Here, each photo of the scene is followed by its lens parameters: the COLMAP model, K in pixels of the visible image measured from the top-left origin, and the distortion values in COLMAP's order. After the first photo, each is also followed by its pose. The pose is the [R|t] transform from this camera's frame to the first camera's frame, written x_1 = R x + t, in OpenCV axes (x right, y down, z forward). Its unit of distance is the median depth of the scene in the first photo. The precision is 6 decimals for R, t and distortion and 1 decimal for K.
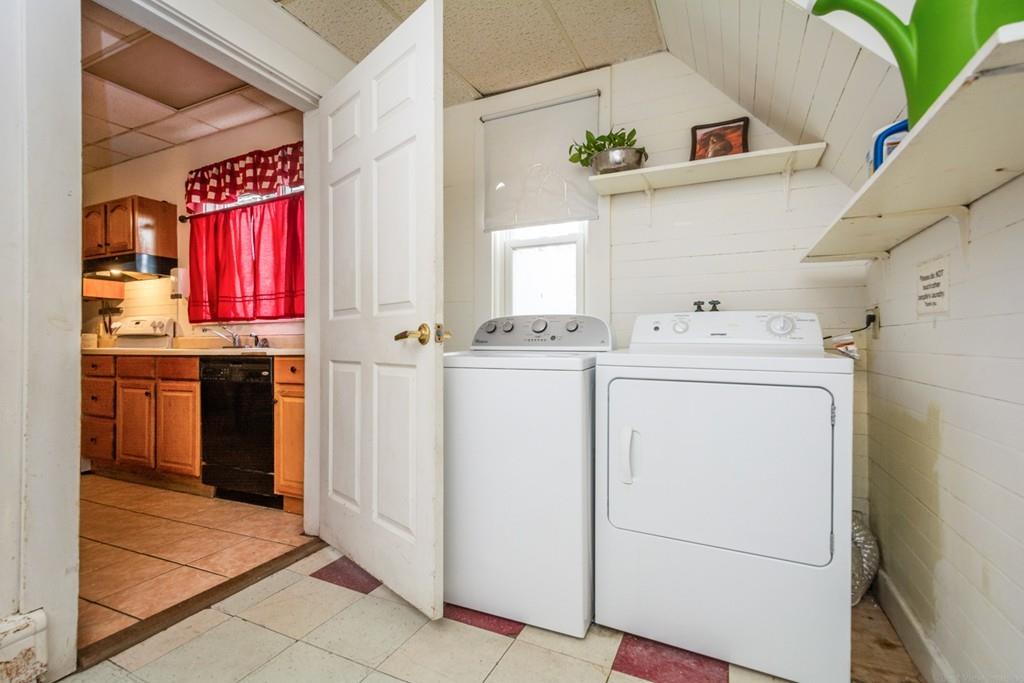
lens RADIAL K [[472.3, 0, 512.0], [0, 472.3, 341.5], [0, 0, 1]] dist [0.000929, 0.000288]
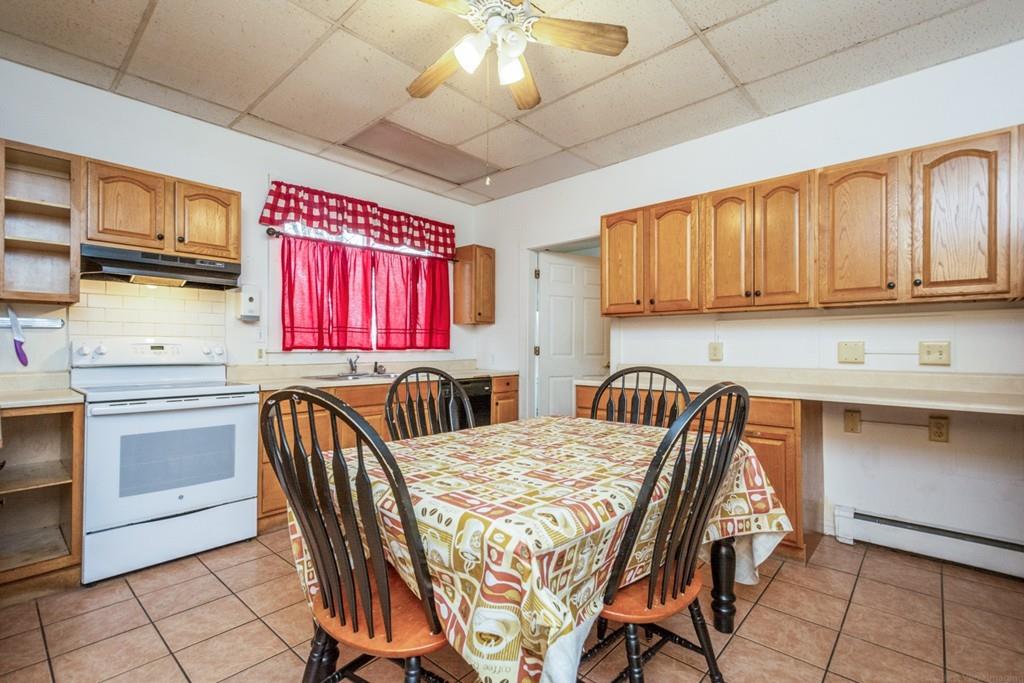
lens RADIAL K [[467.9, 0, 516.7], [0, 467.9, 347.3], [0, 0, 1]] dist [0.001638, -0.000050]
pose [[0.300259, 0.010353, 0.953801, -1.272139], [-0.010212, 0.999919, -0.007639, -0.037689], [-0.953803, -0.007447, 0.300341, 0.272282]]
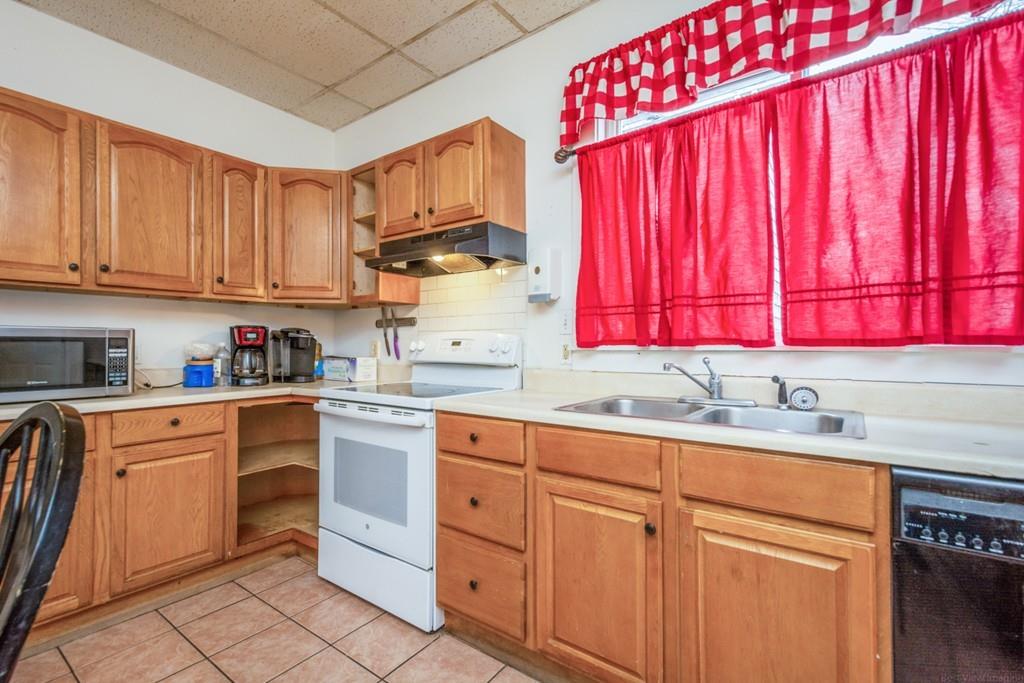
lens RADIAL K [[467.9, 0, 516.7], [0, 467.9, 347.3], [0, 0, 1]] dist [0.001638, -0.000050]
pose [[0.977156, 0.000117, -0.212524, -0.578622], [0.003422, 0.999862, 0.016286, -0.041664], [0.212496, -0.016641, 0.977020, 0.414457]]
